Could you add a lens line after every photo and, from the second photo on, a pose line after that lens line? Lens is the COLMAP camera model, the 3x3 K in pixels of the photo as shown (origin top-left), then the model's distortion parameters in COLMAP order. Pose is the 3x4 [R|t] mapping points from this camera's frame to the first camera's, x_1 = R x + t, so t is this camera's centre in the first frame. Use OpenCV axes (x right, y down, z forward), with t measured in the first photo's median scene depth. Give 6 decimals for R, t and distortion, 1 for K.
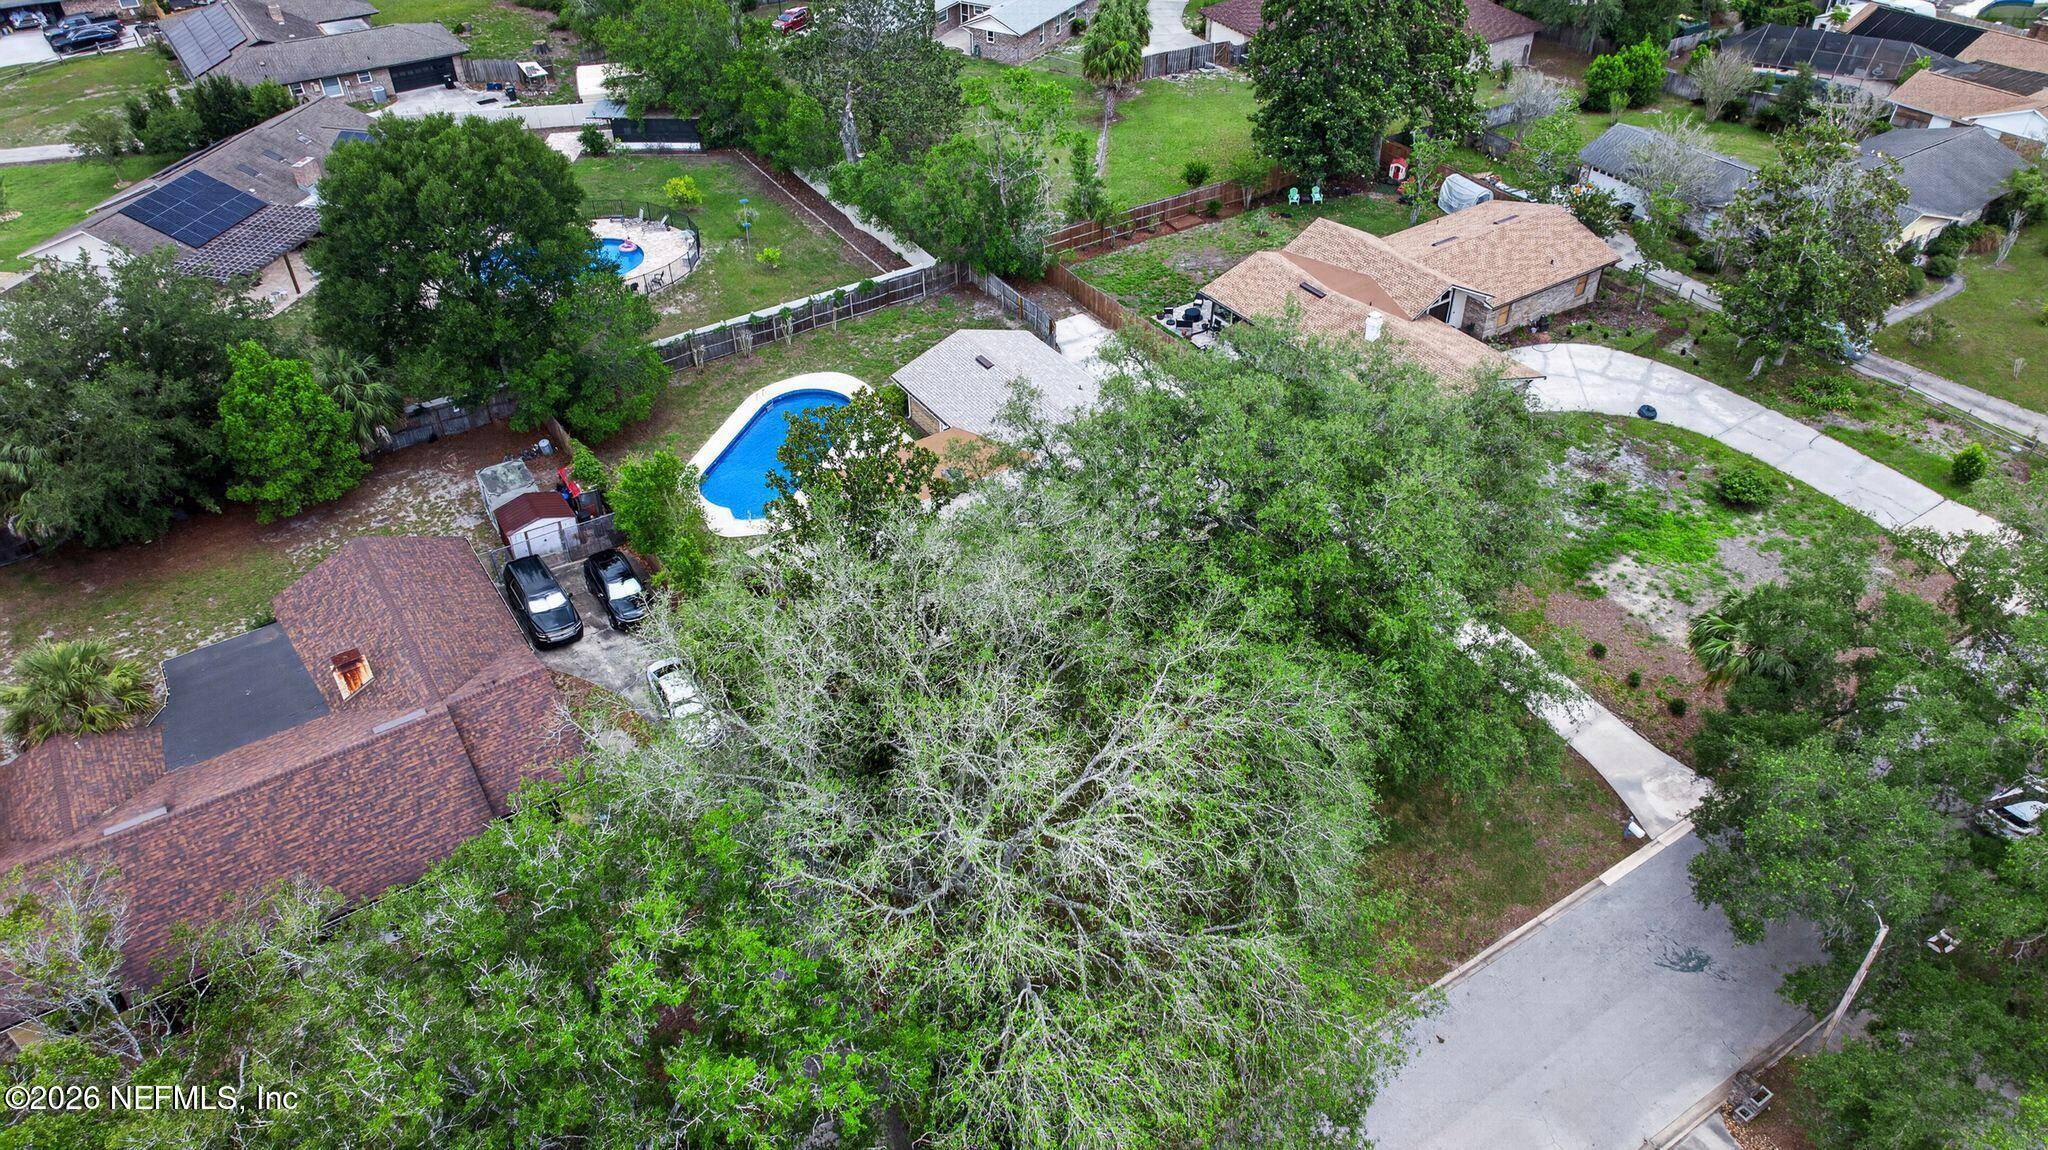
lens RADIAL K [[1404.1, 0, 1024.0], [0, 1404.1, 575.0], [0, 0, 1]] dist [0.015627, 0.003388]
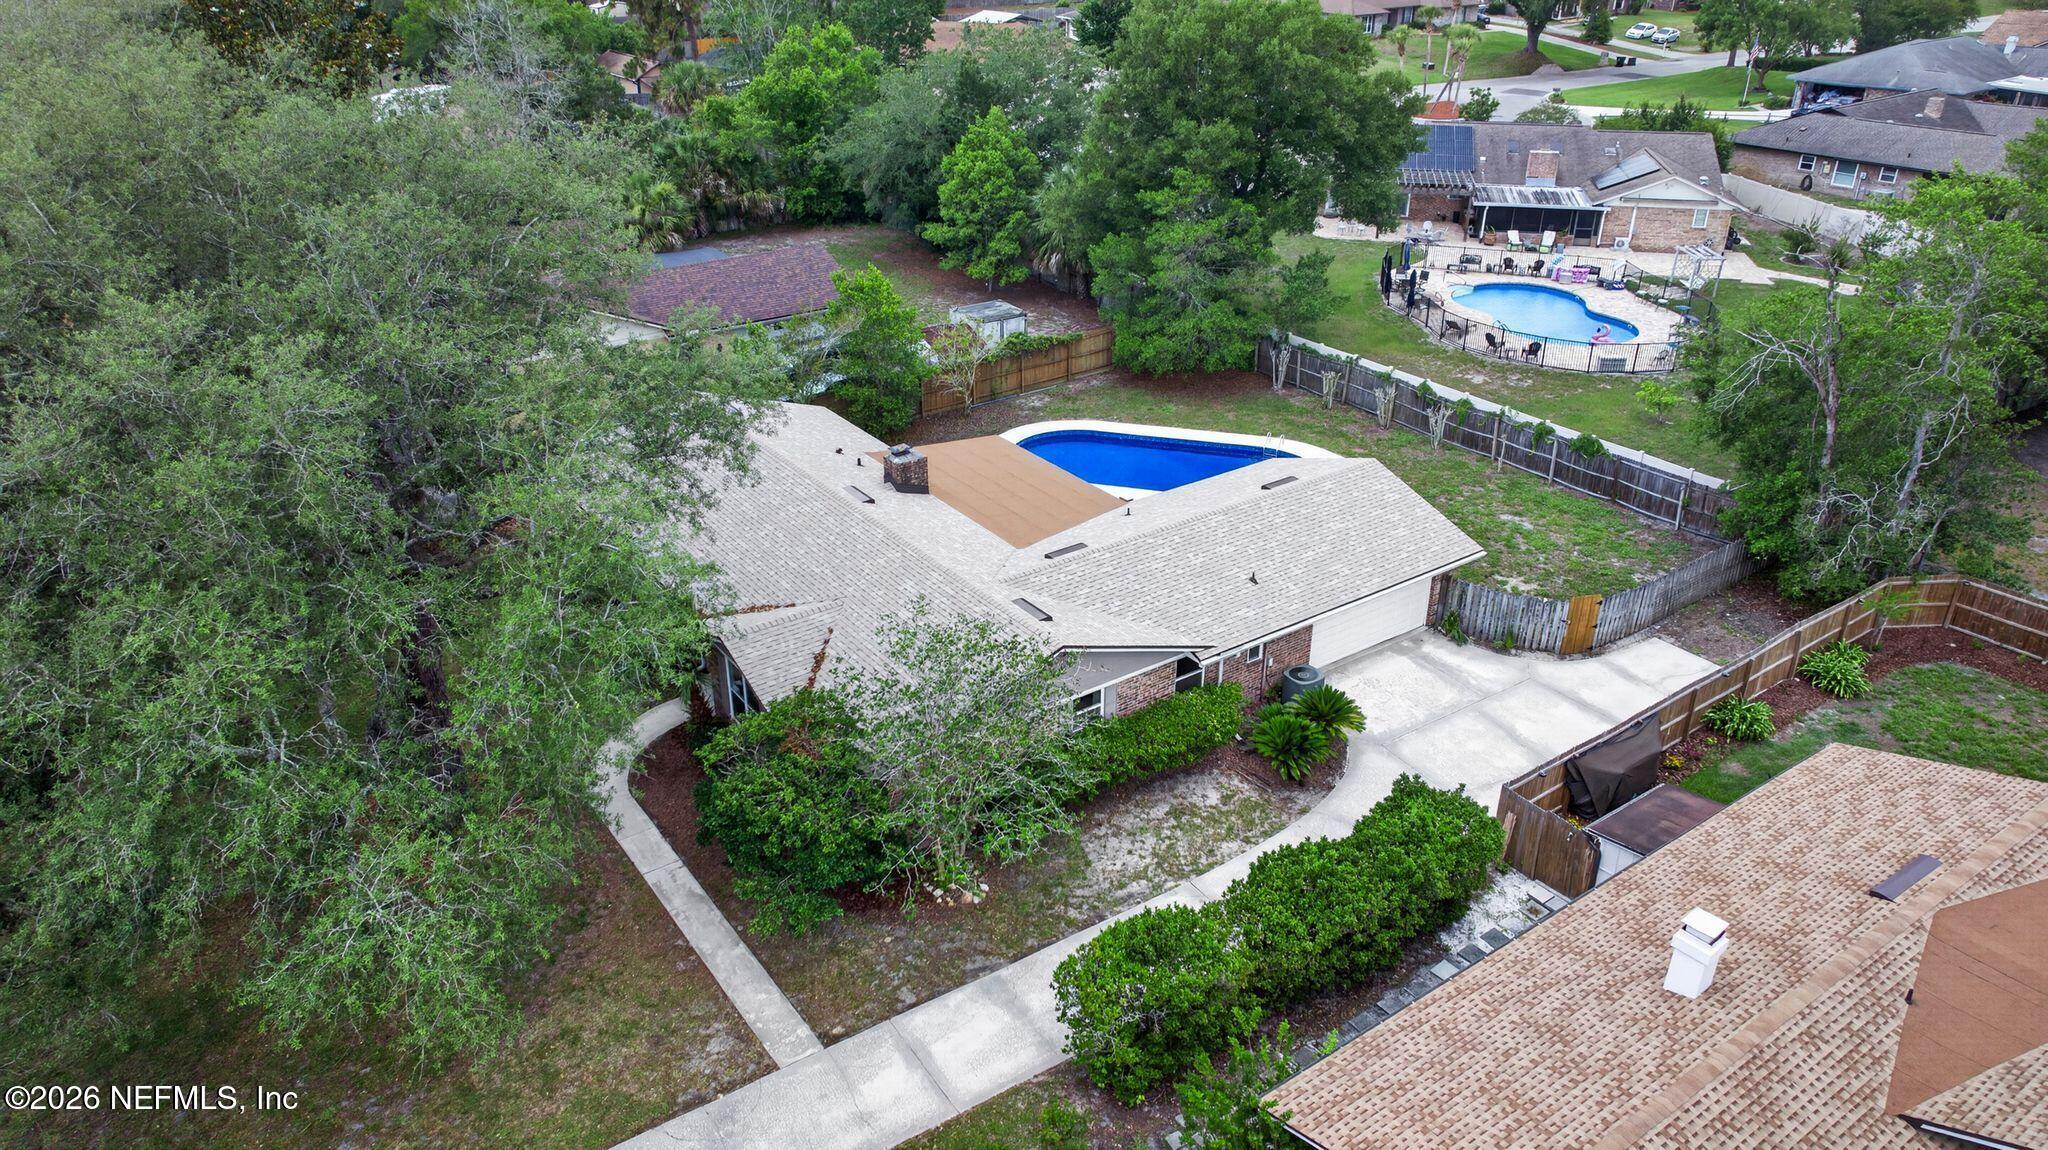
lens RADIAL K [[1404.1, 0, 1024.0], [0, 1404.1, 575.0], [0, 0, 1]] dist [0.015627, 0.003388]
pose [[0.035972, 0.463558, -0.885336, 0.434172], [-0.619662, 0.705389, 0.344160, -0.227496], [0.784044, 0.536229, 0.312623, 0.668974]]
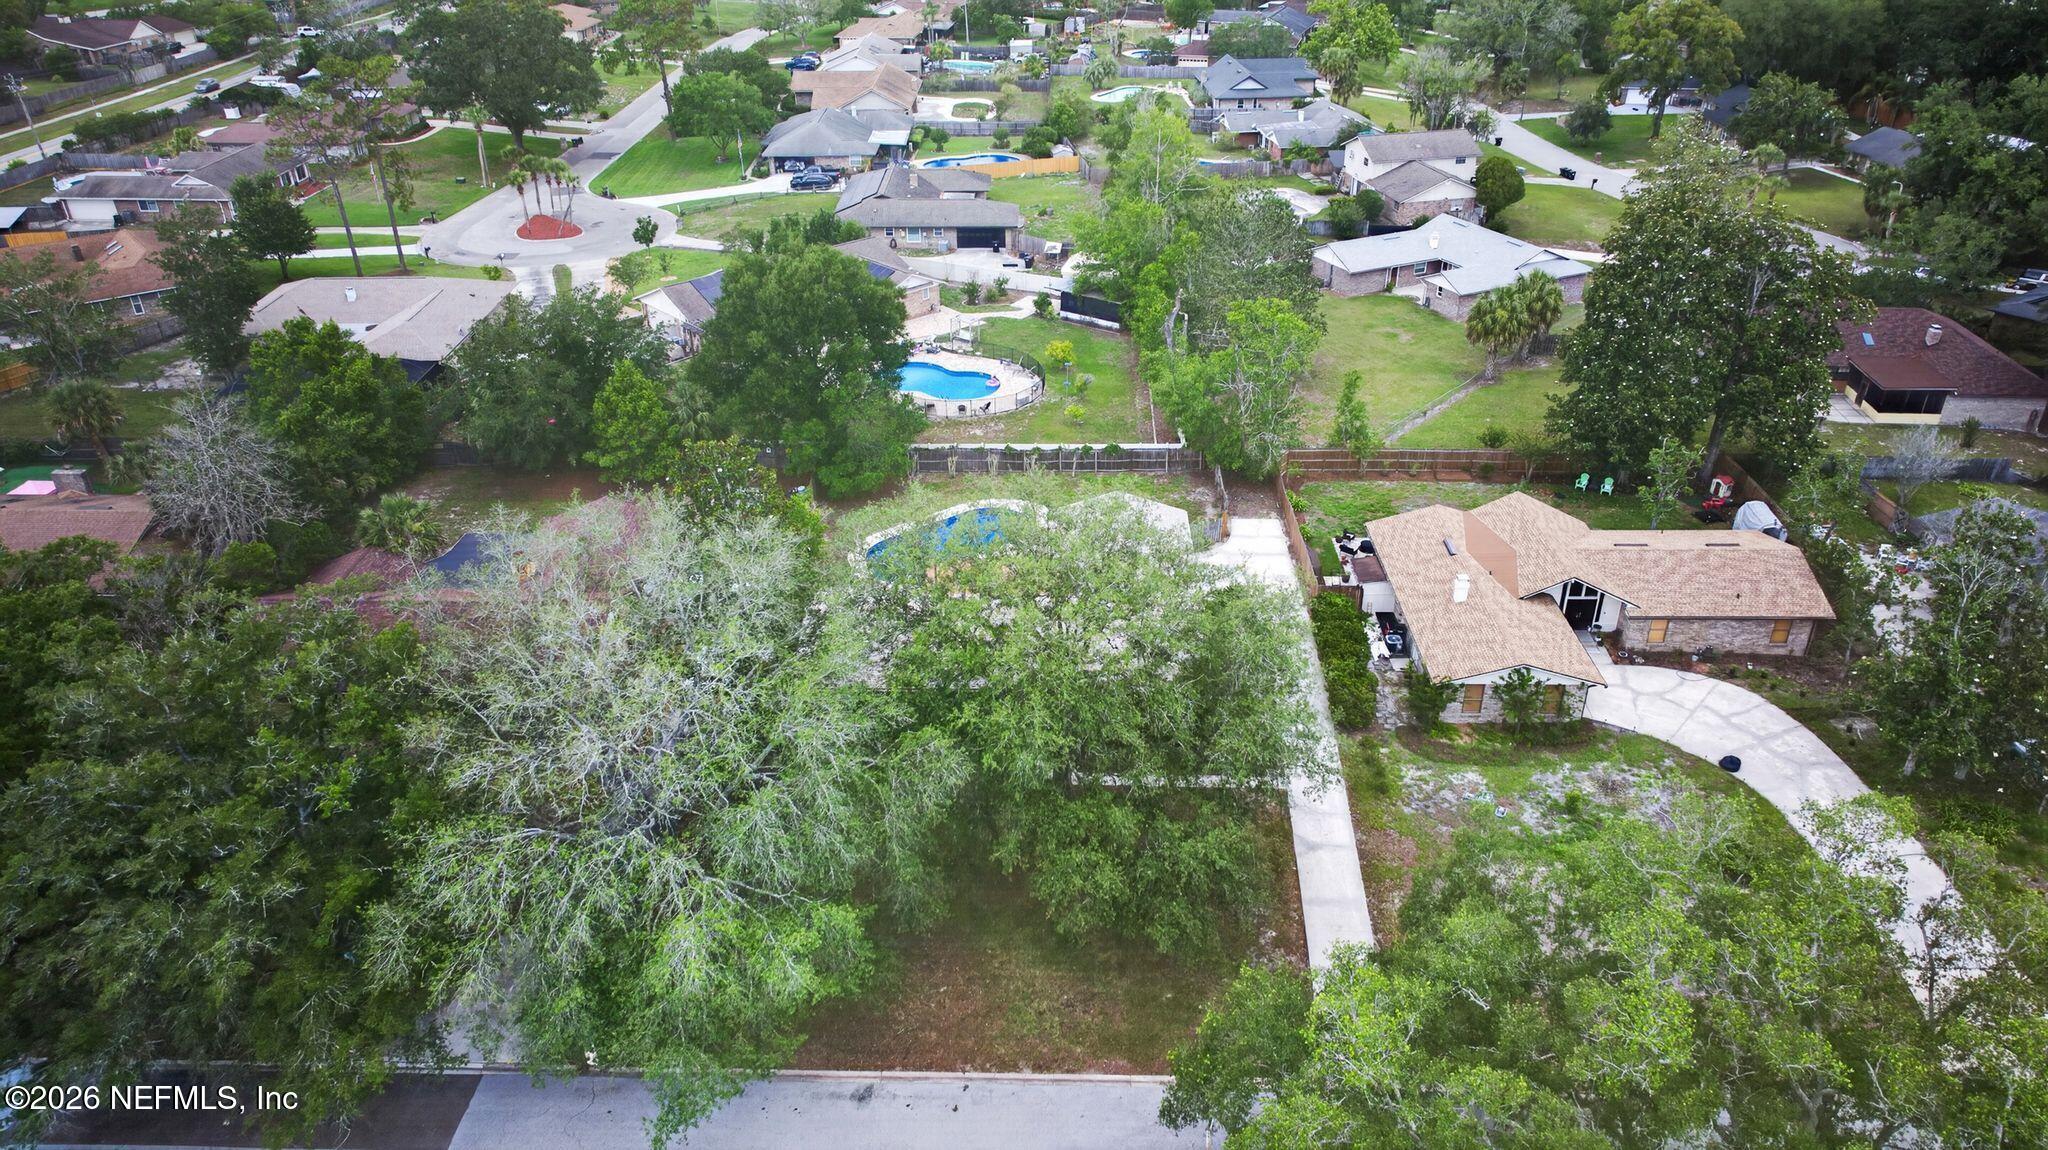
lens RADIAL K [[1404.1, 0, 1024.0], [0, 1404.1, 575.0], [0, 0, 1]] dist [0.015627, 0.003388]
pose [[0.823606, 0.279839, -0.493318, 0.442019], [-0.351585, 0.934424, -0.056920, -0.014451], [0.445040, 0.220323, 0.867985, -0.029144]]
